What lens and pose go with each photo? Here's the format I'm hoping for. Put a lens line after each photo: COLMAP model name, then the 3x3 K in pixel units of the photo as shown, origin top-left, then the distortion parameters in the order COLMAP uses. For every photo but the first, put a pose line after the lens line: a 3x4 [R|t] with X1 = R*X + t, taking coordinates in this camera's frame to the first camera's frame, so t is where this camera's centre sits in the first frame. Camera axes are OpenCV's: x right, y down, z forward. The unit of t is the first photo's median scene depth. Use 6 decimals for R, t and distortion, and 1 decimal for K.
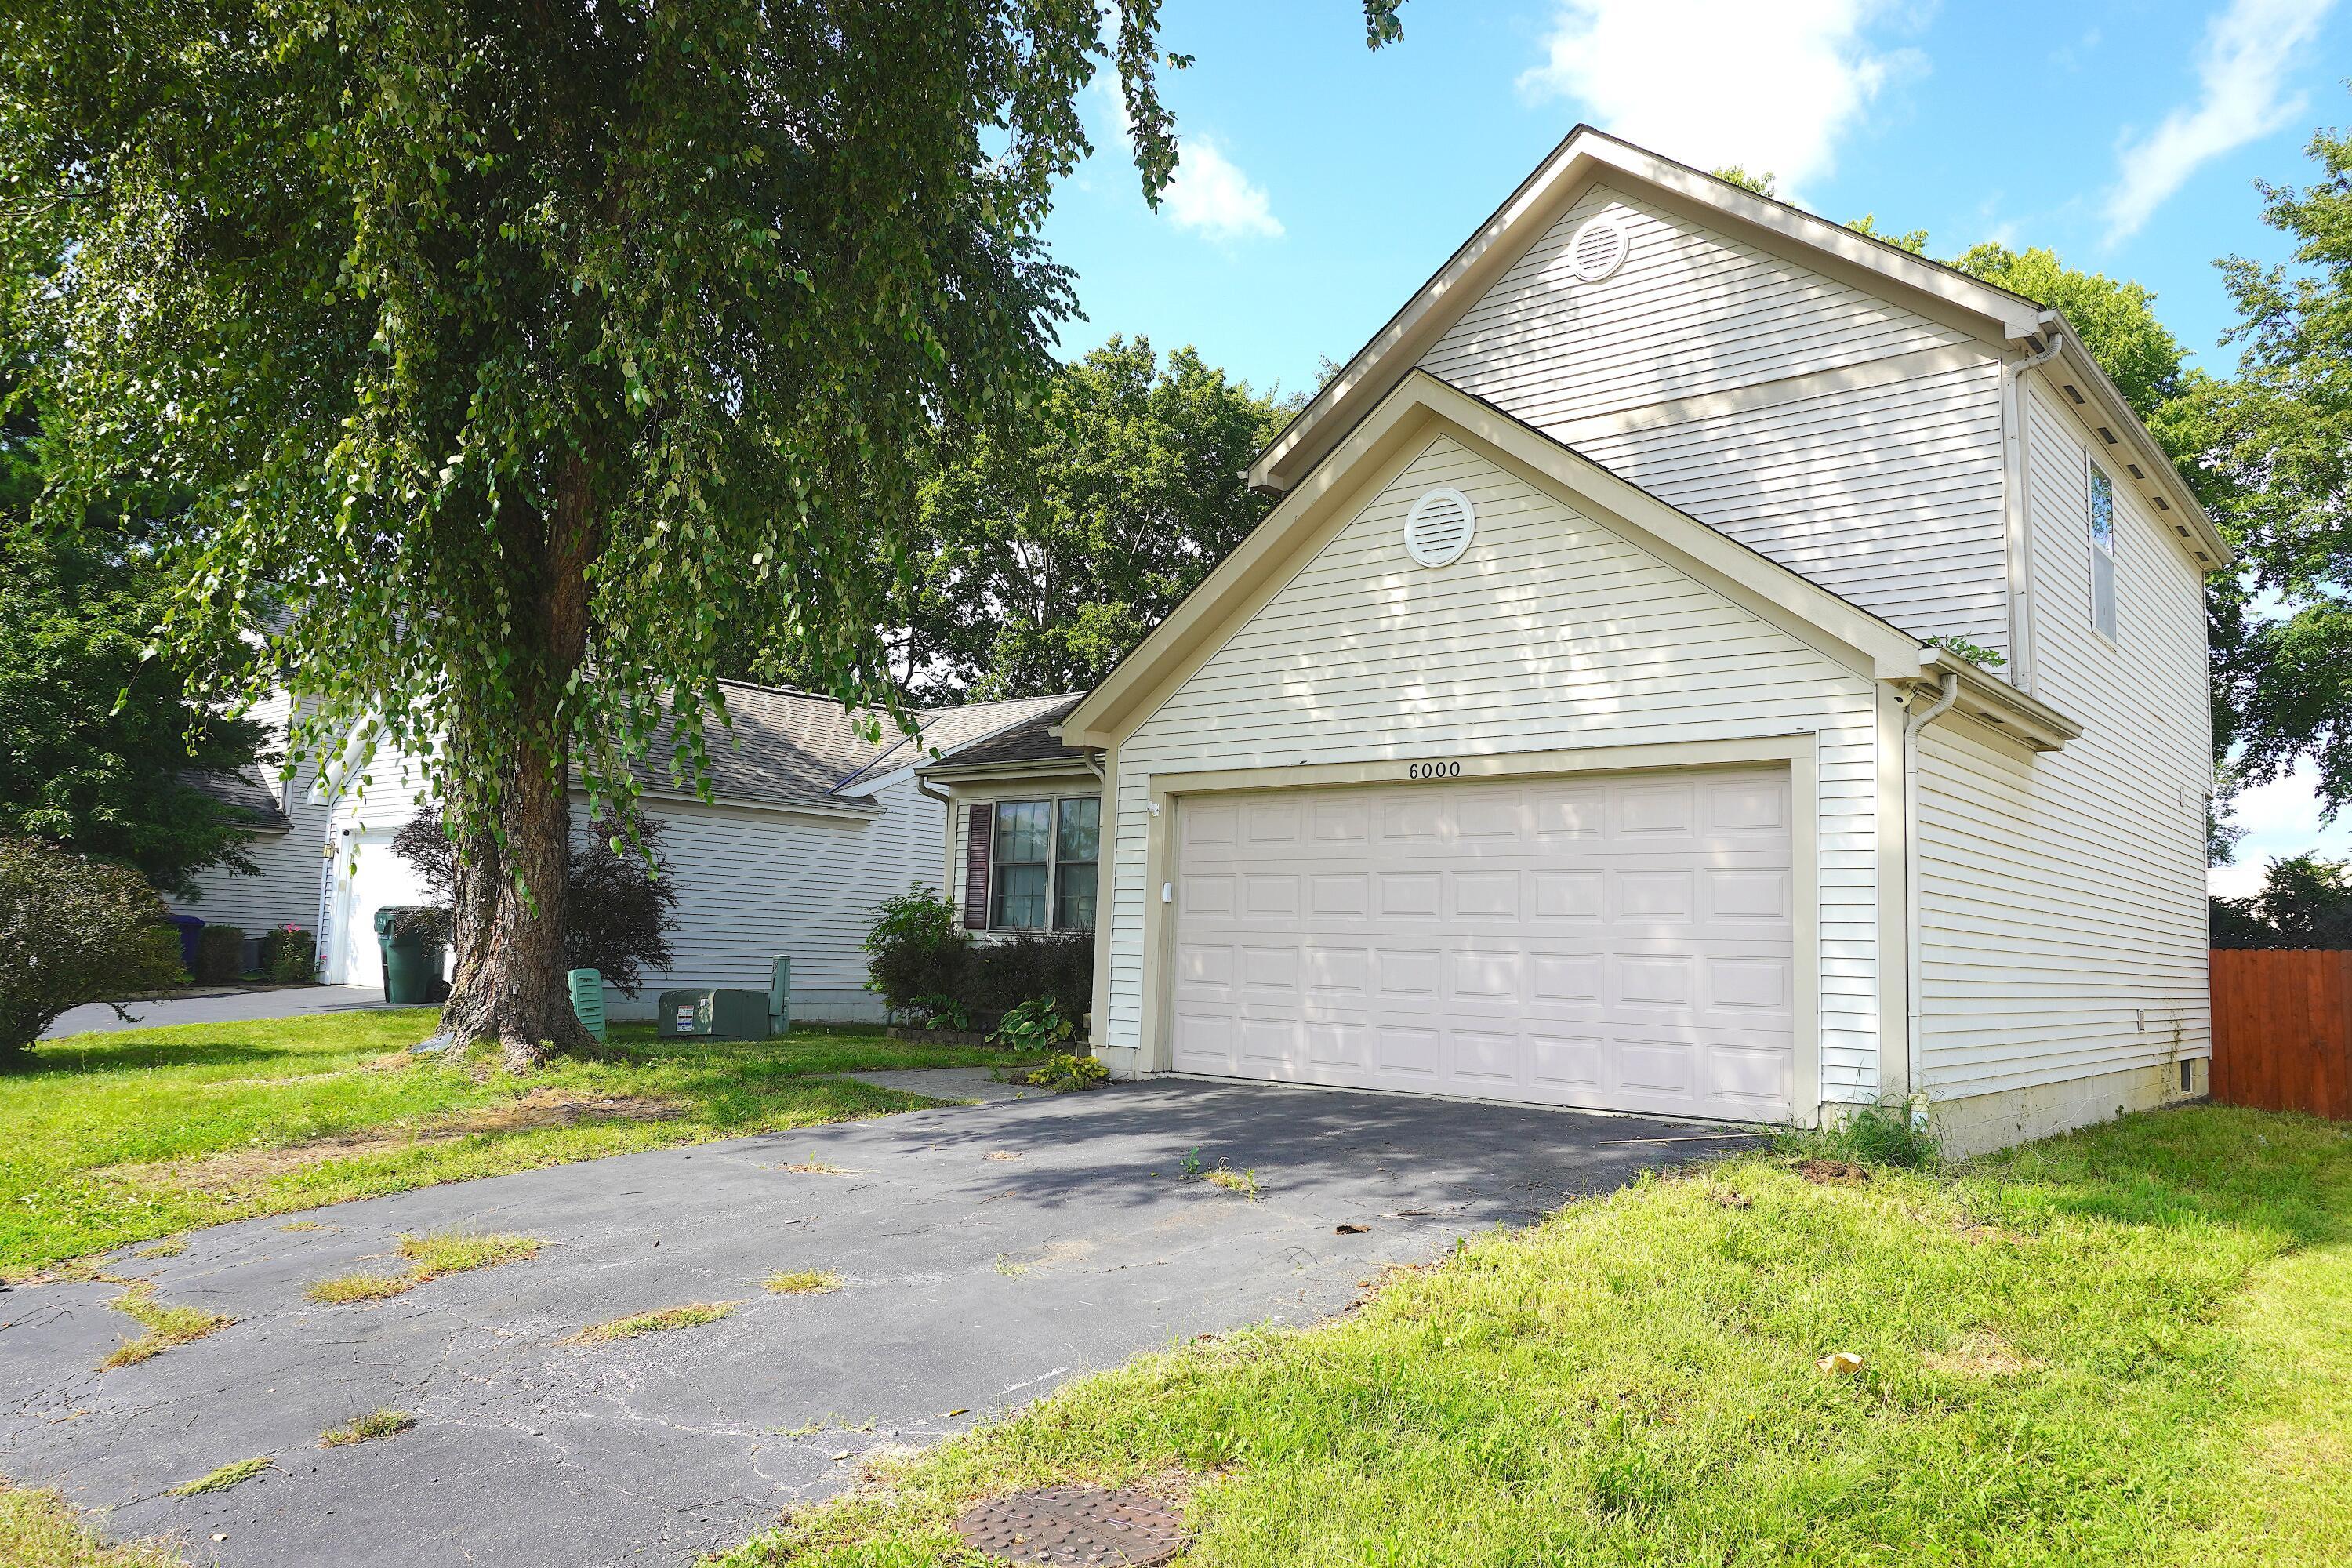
lens RADIAL K [[1645.8, 0, 1178.8], [0, 1645.8, 762.0], [0, 0, 1]] dist [-0.009555, -0.000978]
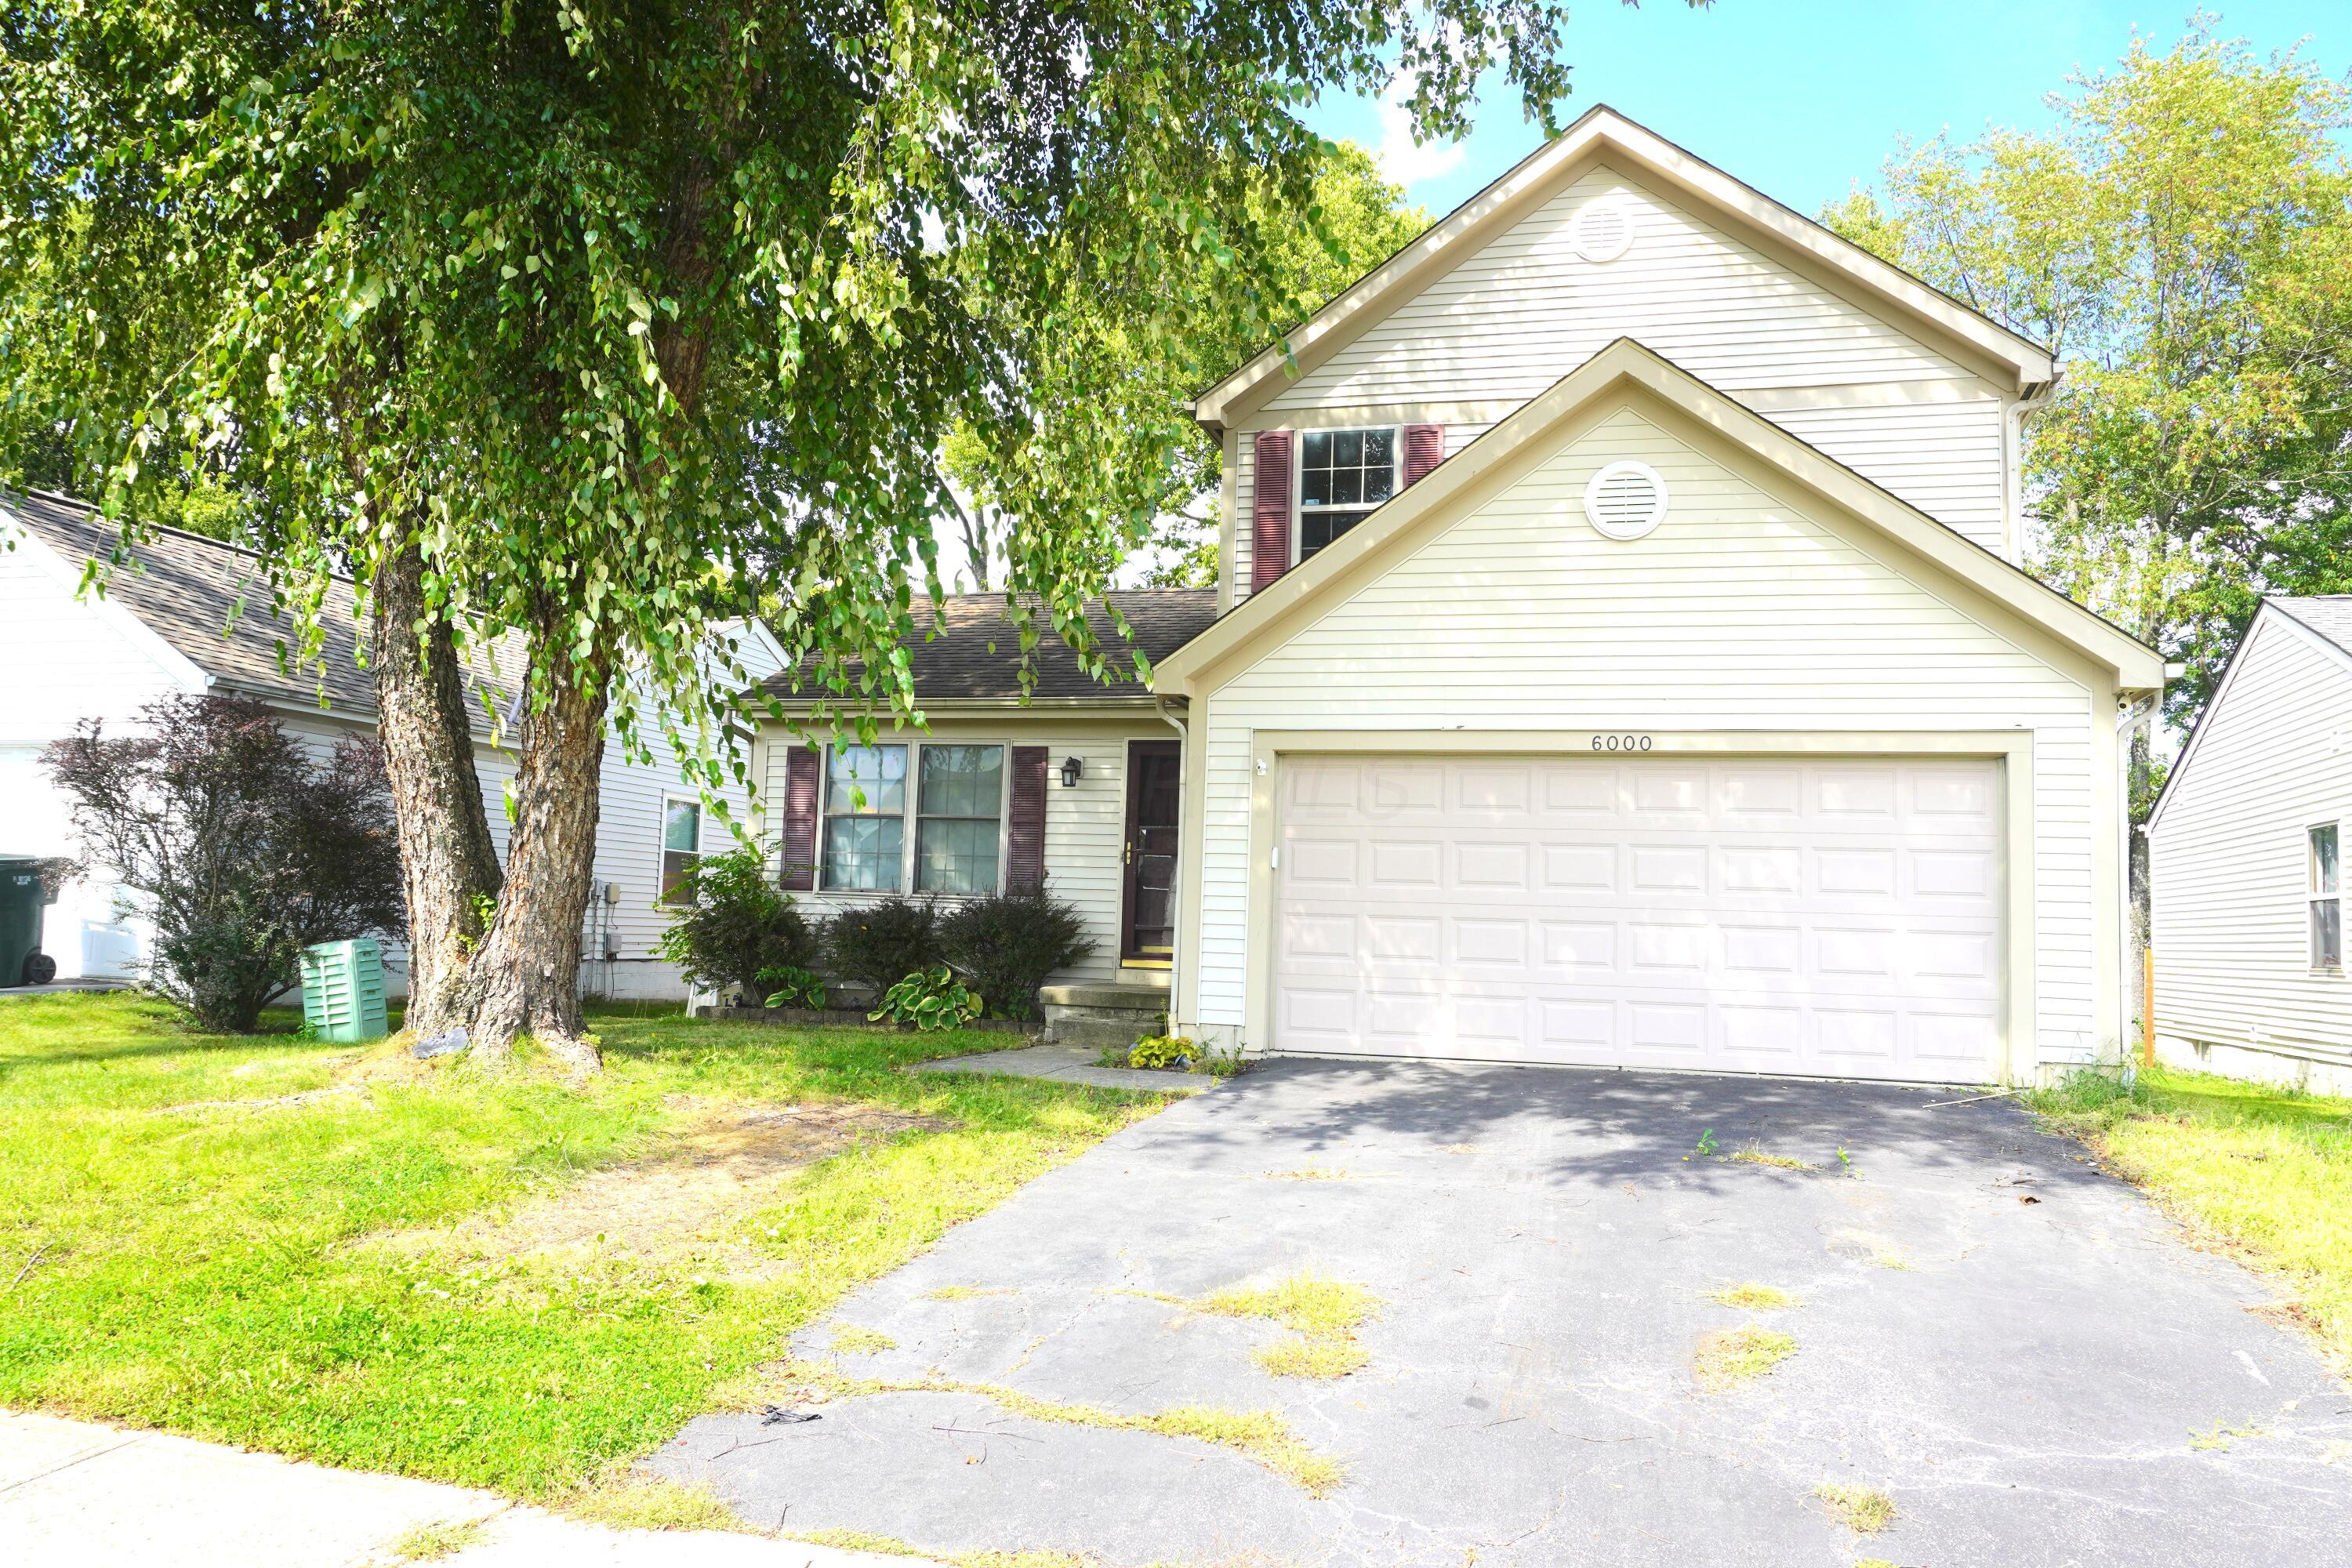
lens RADIAL K [[1738.7, 0, 1176.0], [0, 1738.7, 784.0], [0, 0, 1]] dist [-0.003820, -0.001119]
pose [[0.903362, 0.033961, 0.427533, -0.486944], [-0.053084, 0.998048, 0.032887, 0.008309], [-0.425582, -0.052404, 0.903401, 0.142058]]
